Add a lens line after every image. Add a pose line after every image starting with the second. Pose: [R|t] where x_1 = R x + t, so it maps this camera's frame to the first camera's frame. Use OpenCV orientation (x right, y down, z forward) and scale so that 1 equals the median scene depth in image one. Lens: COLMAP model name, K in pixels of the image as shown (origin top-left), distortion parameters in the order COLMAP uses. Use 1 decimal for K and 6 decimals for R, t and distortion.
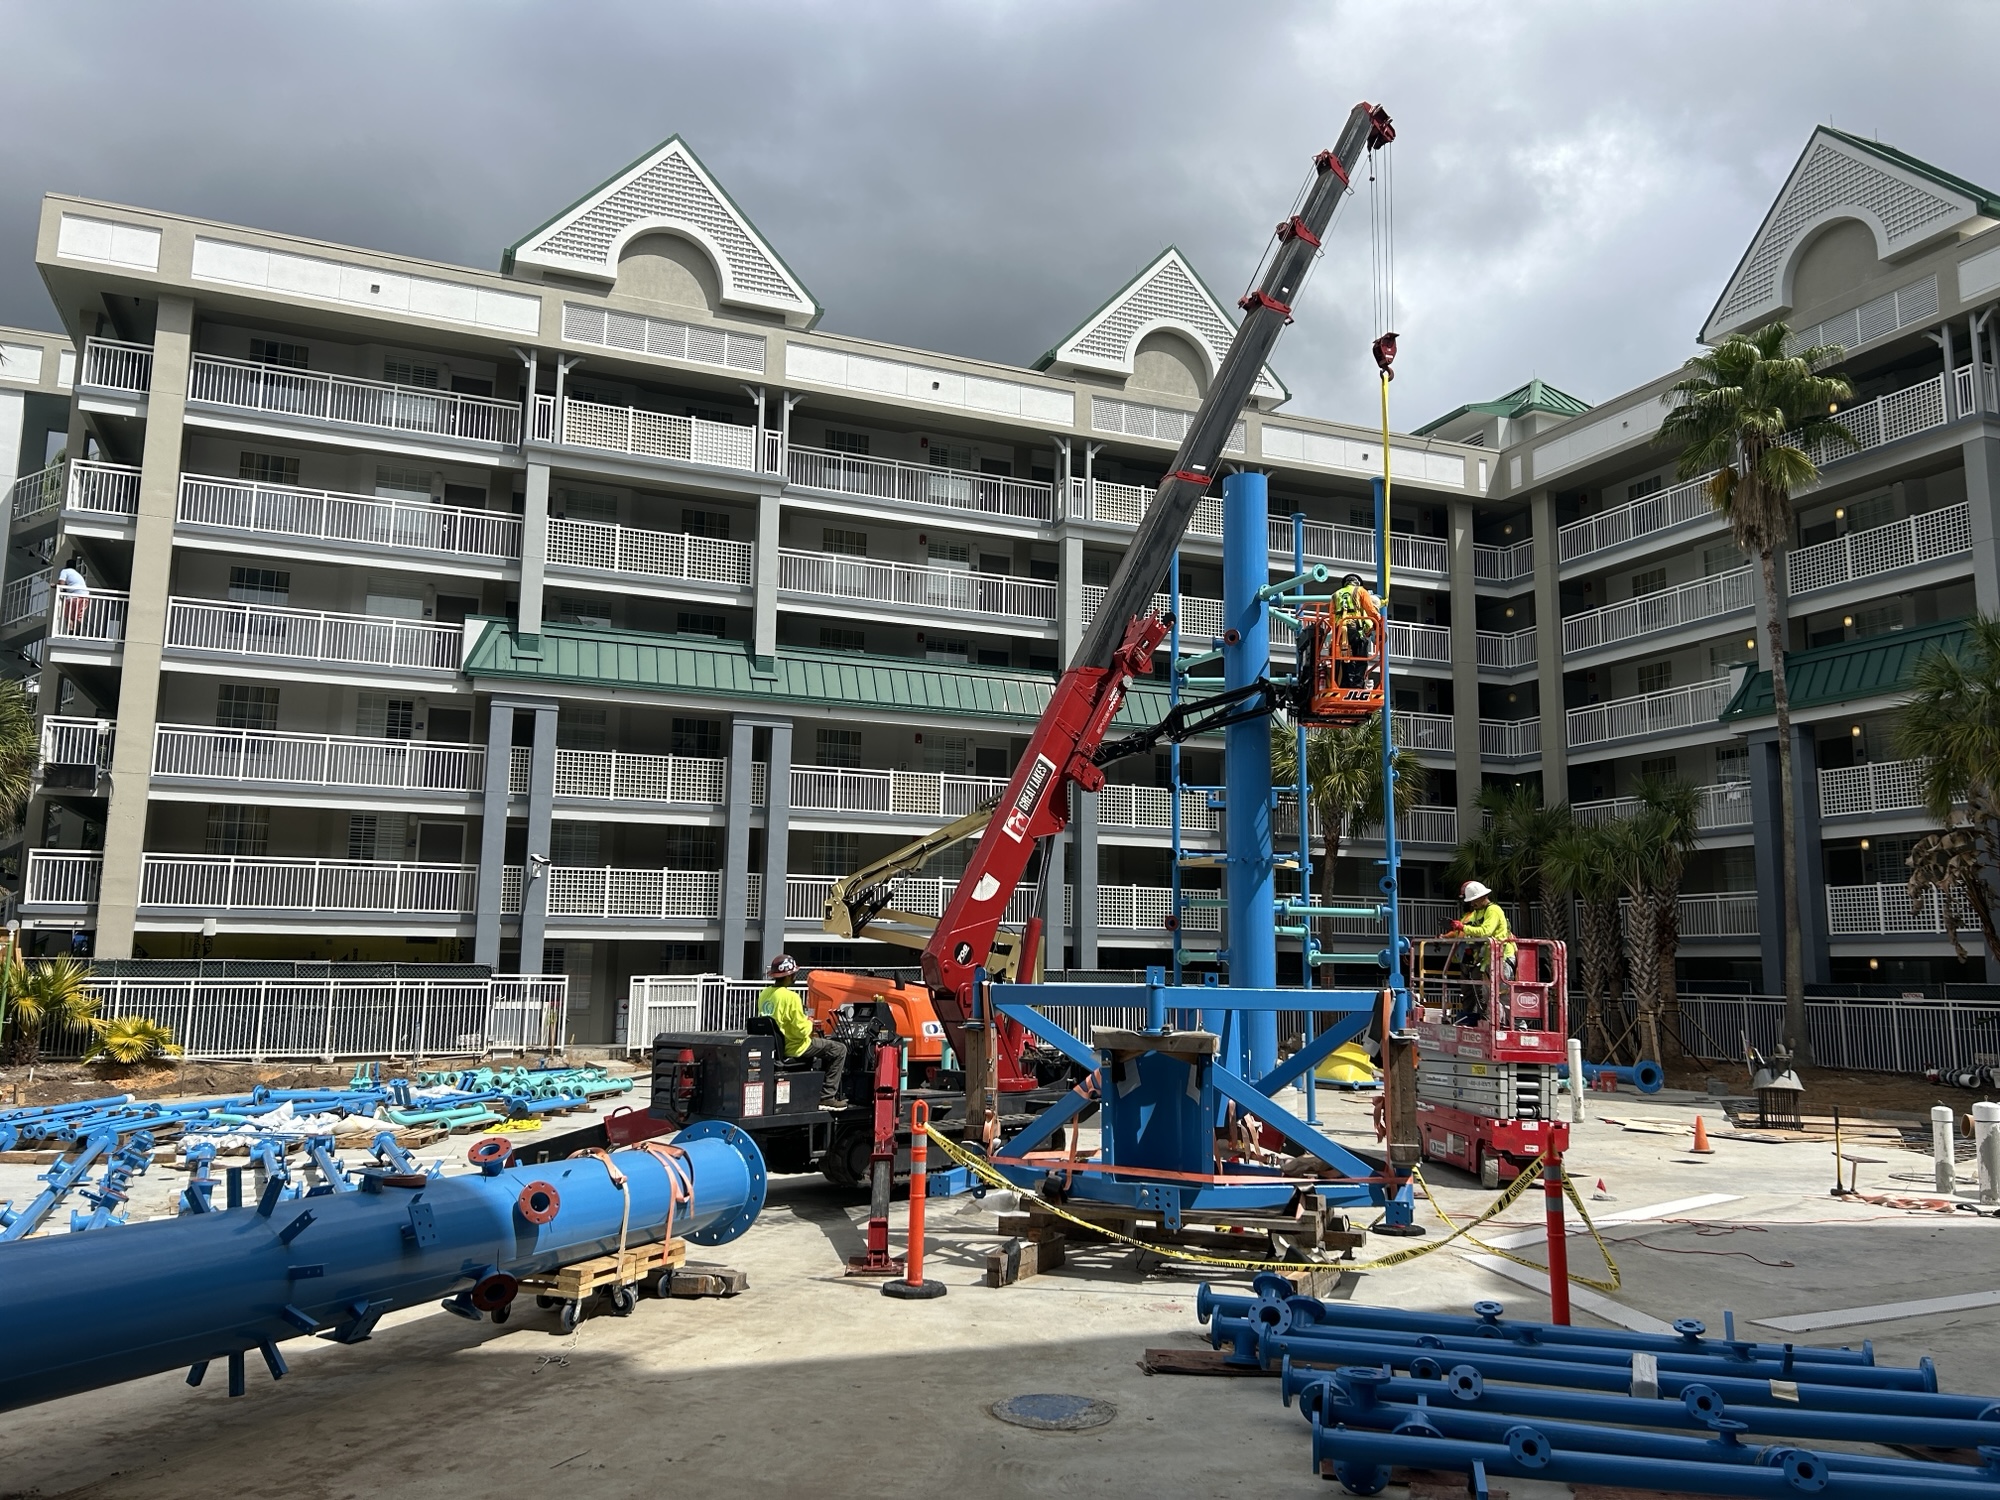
lens RADIAL K [[1538.9, 0, 1013.9], [0, 1538.9, 756.8], [0, 0, 1]] dist [0.015922, -0.016184]
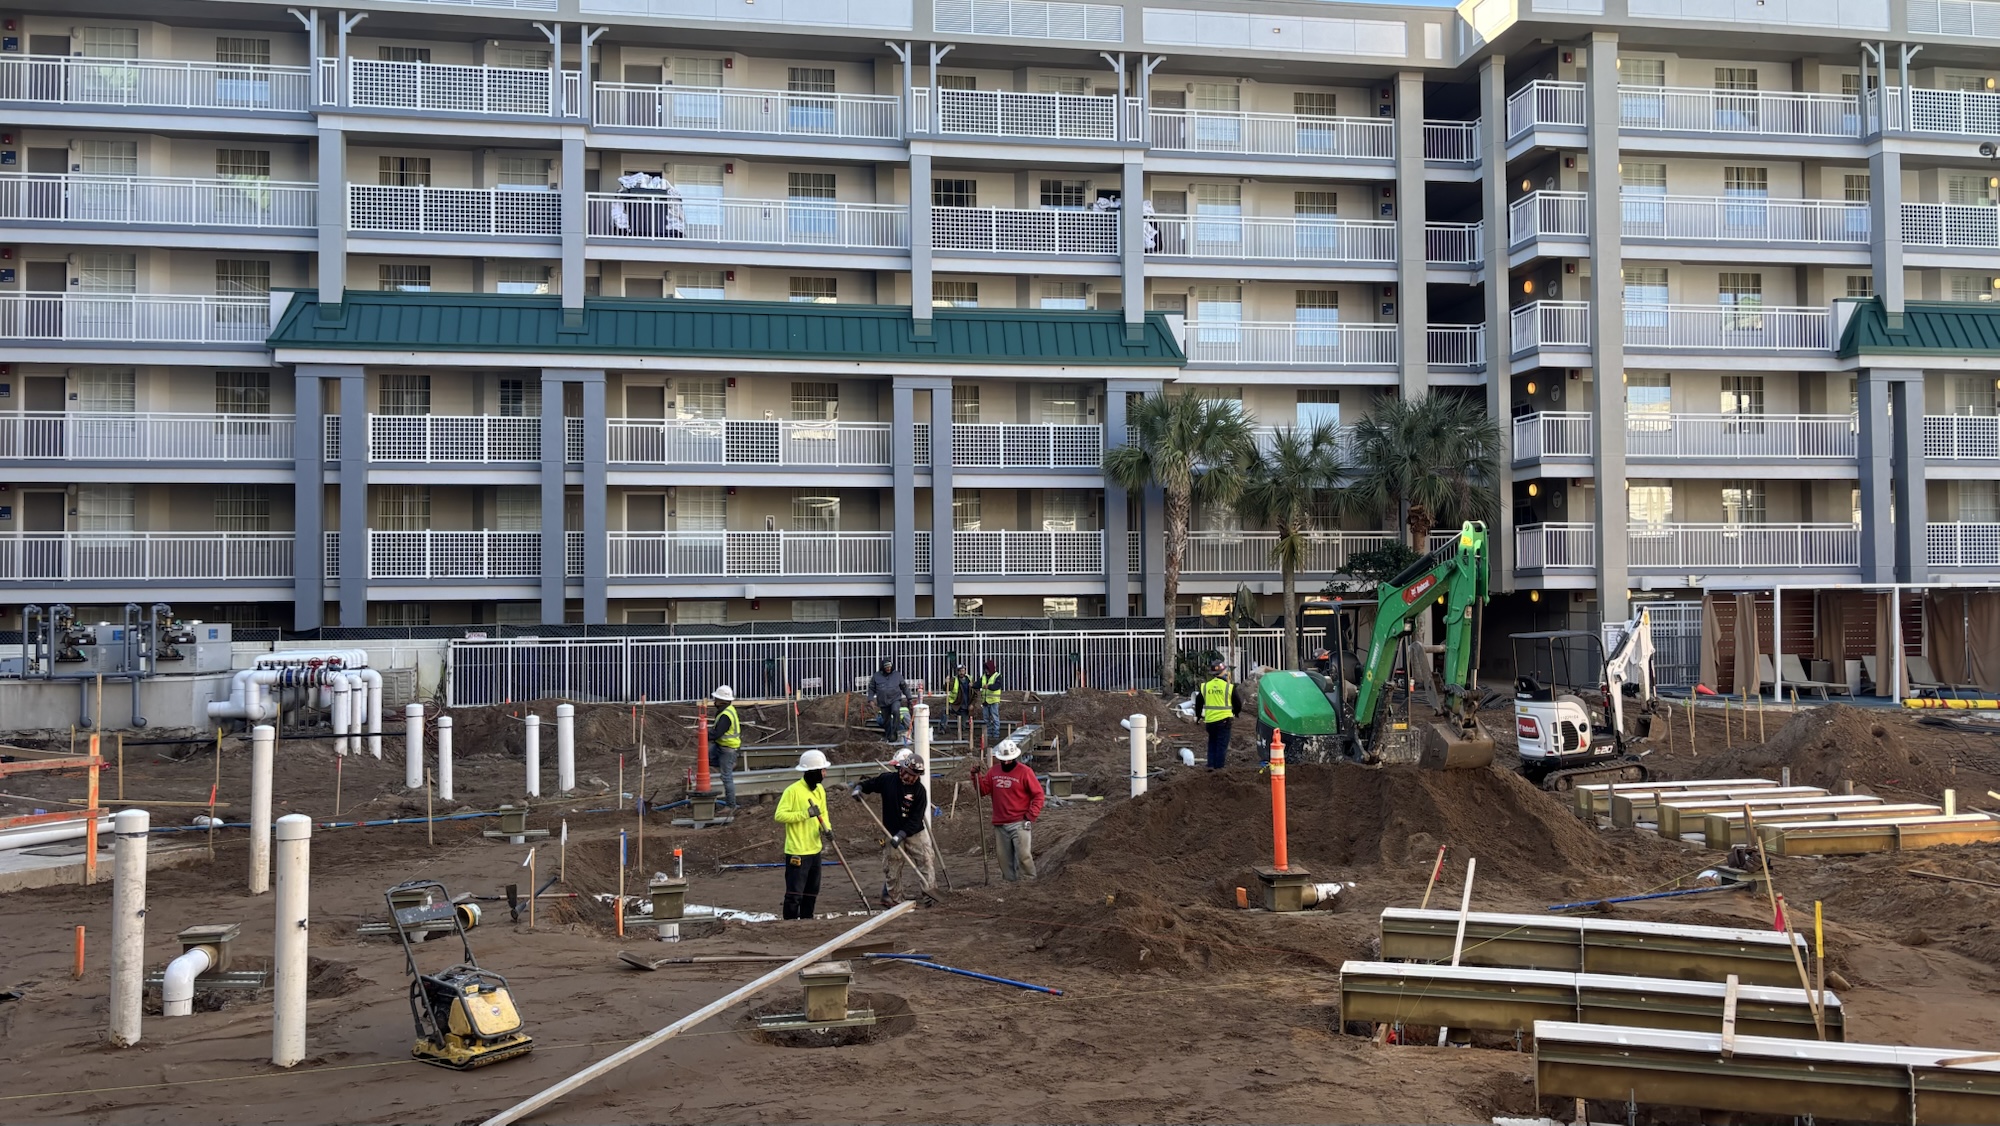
lens RADIAL K [[1467.5, 0, 1049.3], [0, 1467.5, 566.8], [0, 0, 1]] dist [0.041752, -0.039900]
pose [[0.970929, -0.032757, -0.237116, 0.280742], [0.057151, 0.993667, 0.096747, 0.020088], [0.232445, -0.107486, 0.966652, 0.122479]]
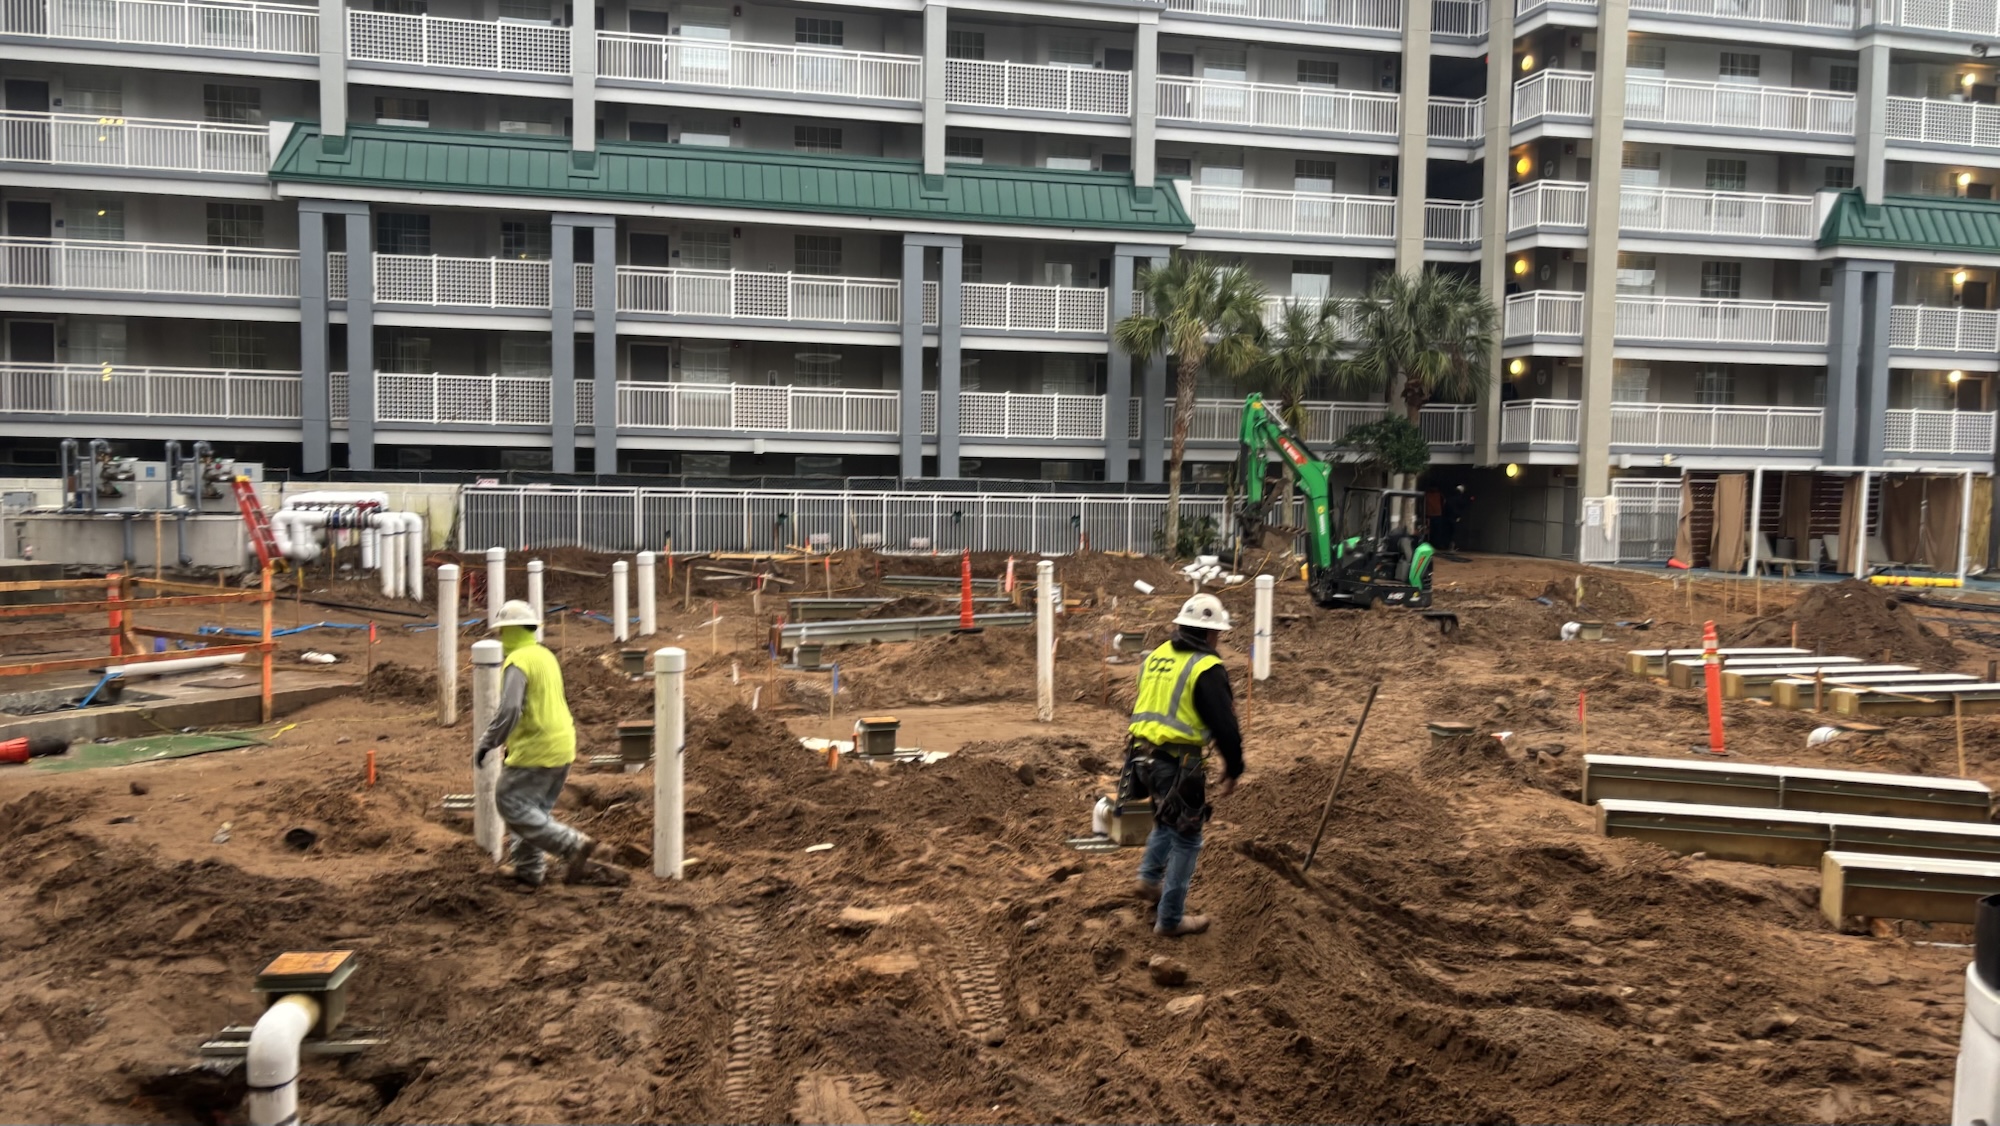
lens RADIAL K [[1467.5, 0, 994.1], [0, 1467.5, 563.9], [0, 0, 1]] dist [0.041752, -0.039900]
pose [[0.983604, 0.011715, -0.179960, 0.208357], [0.023058, 0.981528, 0.189926, 0.015011], [0.178860, -0.190962, 0.965165, 0.091231]]
